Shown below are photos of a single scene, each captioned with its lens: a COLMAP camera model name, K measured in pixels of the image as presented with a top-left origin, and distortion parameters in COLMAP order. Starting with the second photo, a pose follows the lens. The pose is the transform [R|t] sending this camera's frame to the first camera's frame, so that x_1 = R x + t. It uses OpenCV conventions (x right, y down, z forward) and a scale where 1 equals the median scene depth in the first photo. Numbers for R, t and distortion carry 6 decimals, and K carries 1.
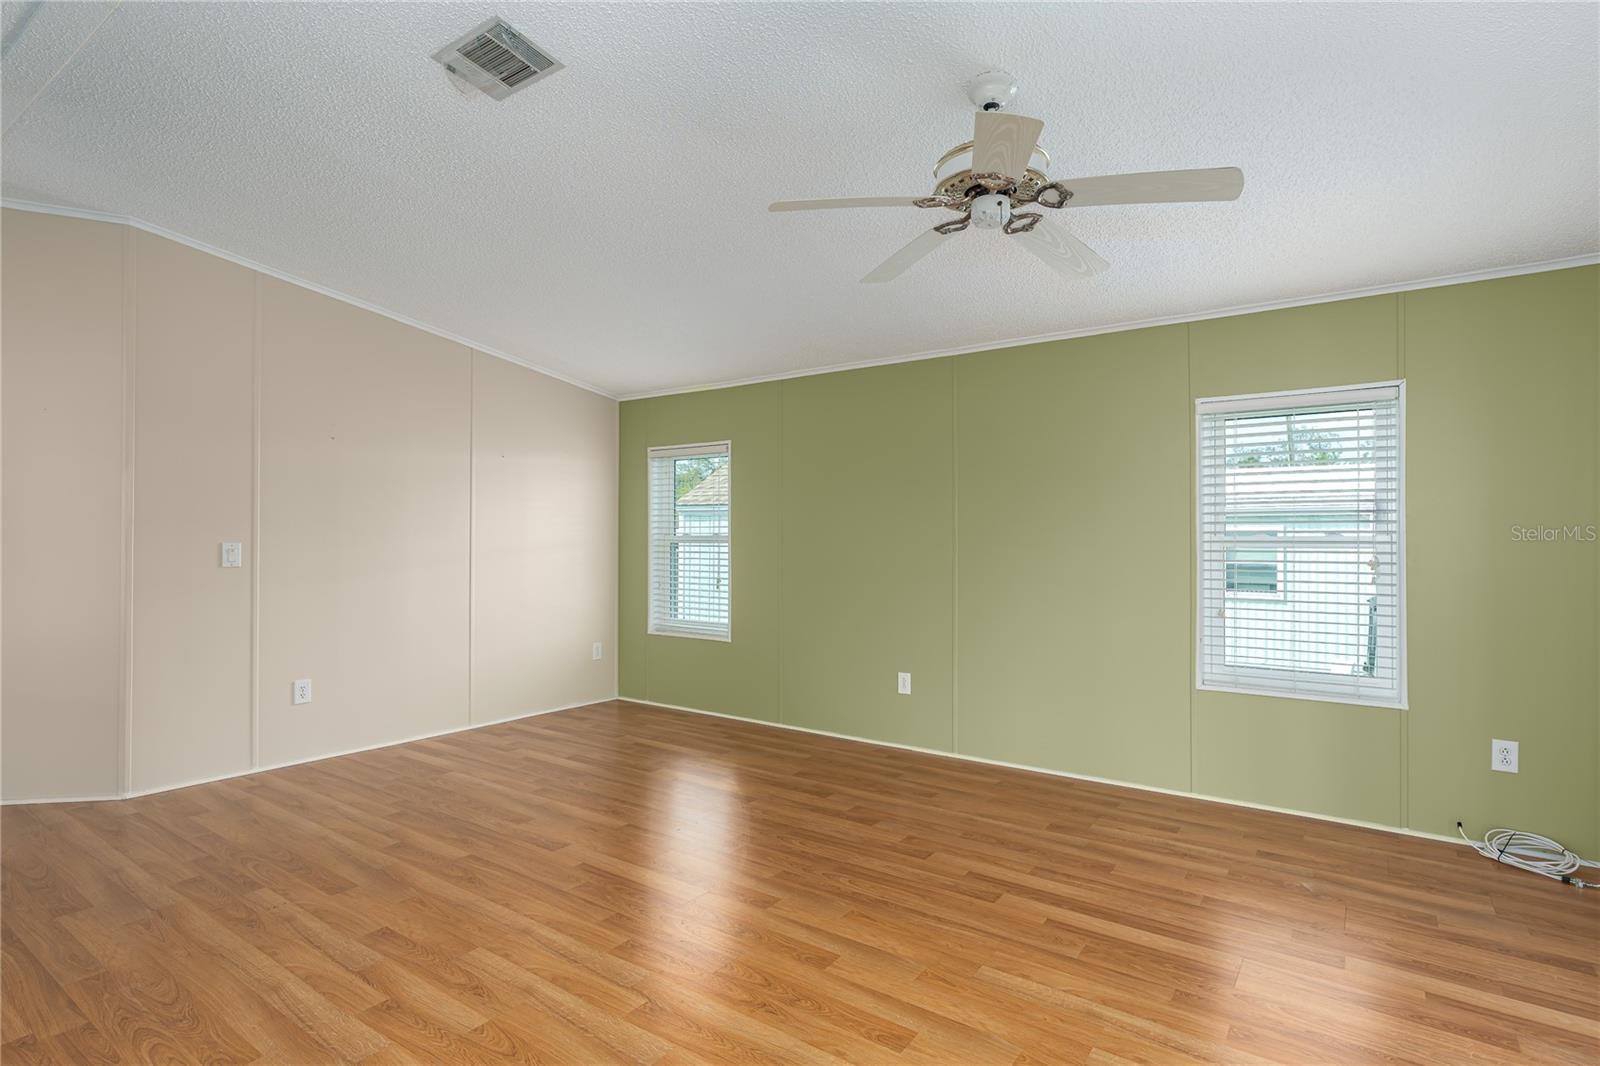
lens RADIAL K [[790.1, 0, 813.9], [0, 790.1, 543.8], [0, 0, 1]] dist [0.002674, 0.003182]
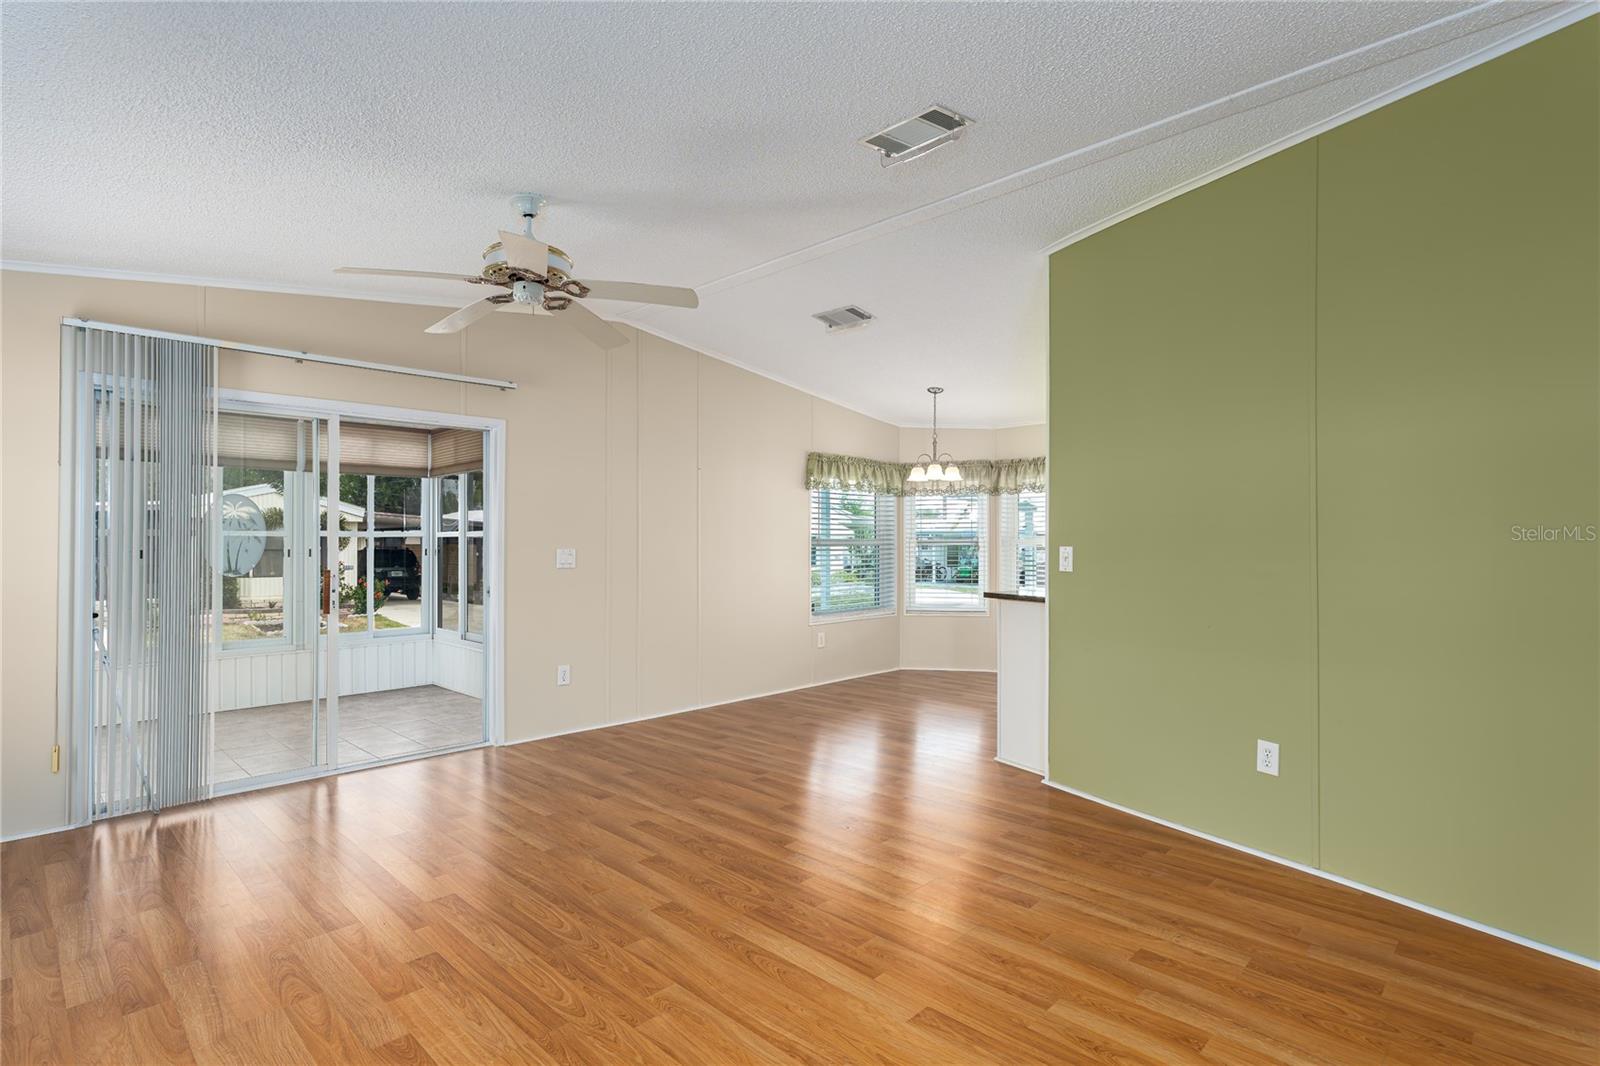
lens RADIAL K [[790.1, 0, 808.1], [0, 790.1, 545.4], [0, 0, 1]] dist [0.002674, 0.003182]
pose [[-0.986525, -0.003661, 0.163570, -0.344758], [-0.002464, 0.999969, 0.007525, -0.005392], [-0.163592, 0.007020, -0.986503, 1.702928]]
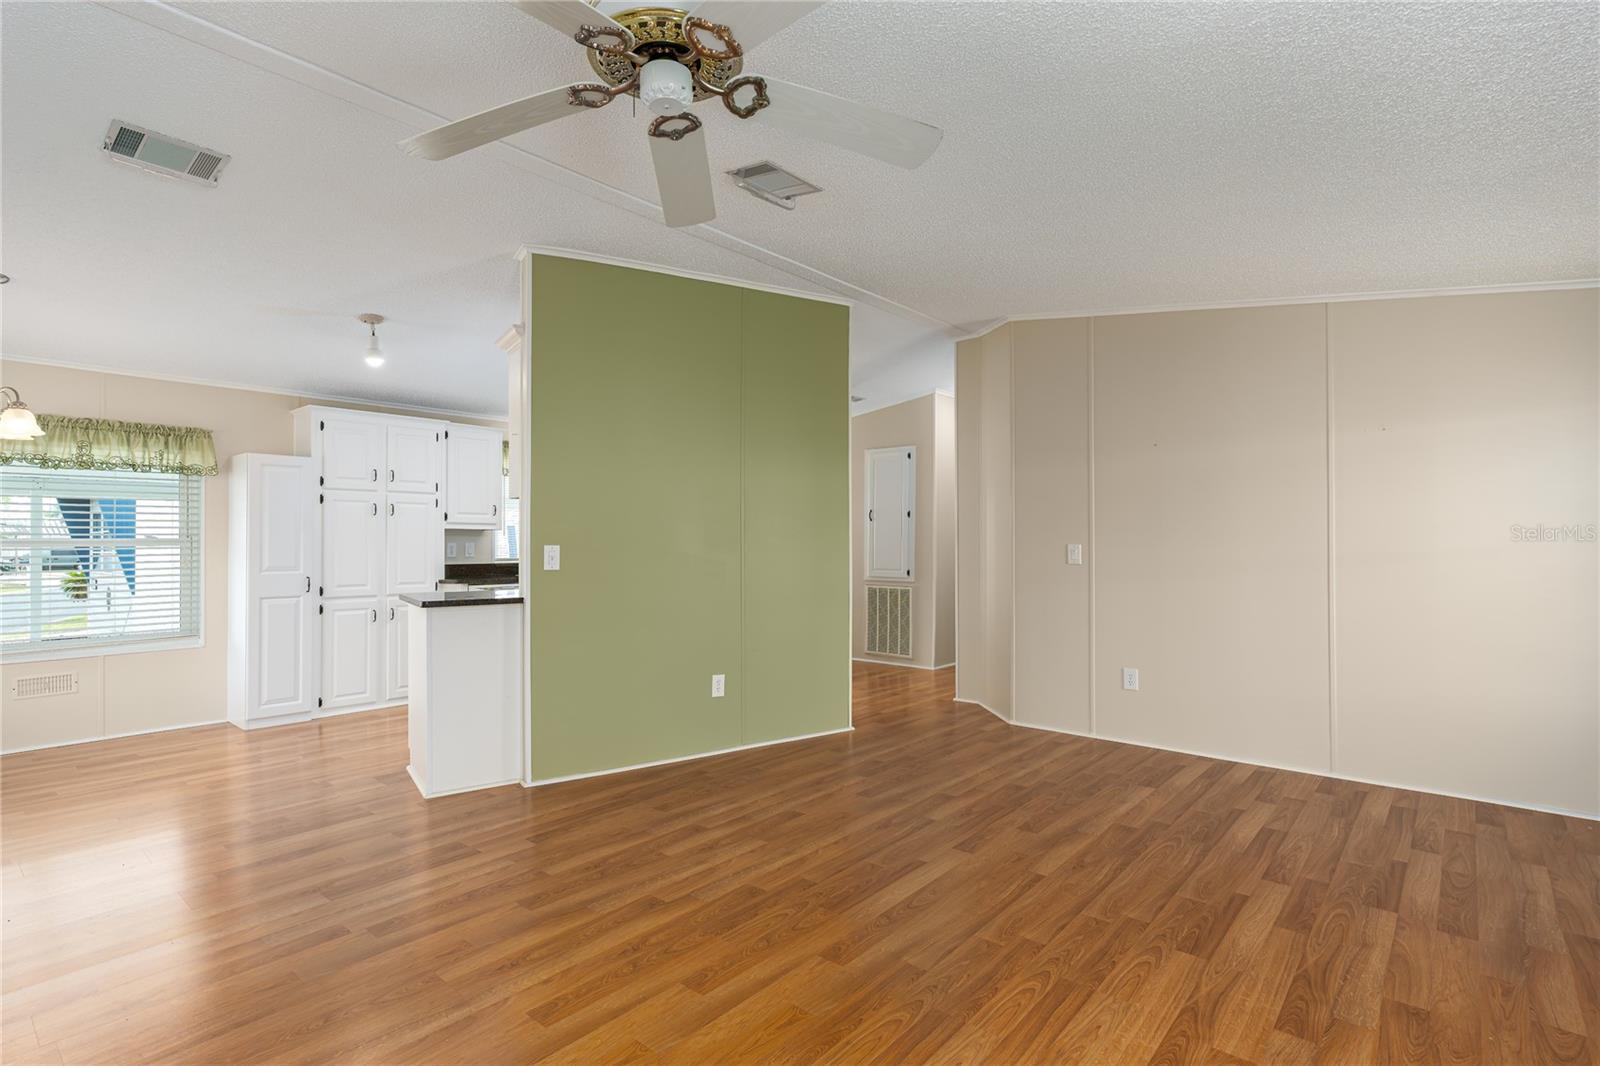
lens RADIAL K [[790.1, 0, 784.3], [0, 790.1, 535.7], [0, 0, 1]] dist [0.002674, 0.003182]
pose [[-0.106499, -0.012360, -0.994236, 0.714458], [-0.002959, 0.999922, -0.012114, 0.002685], [0.994308, 0.001651, -0.106527, 0.909503]]
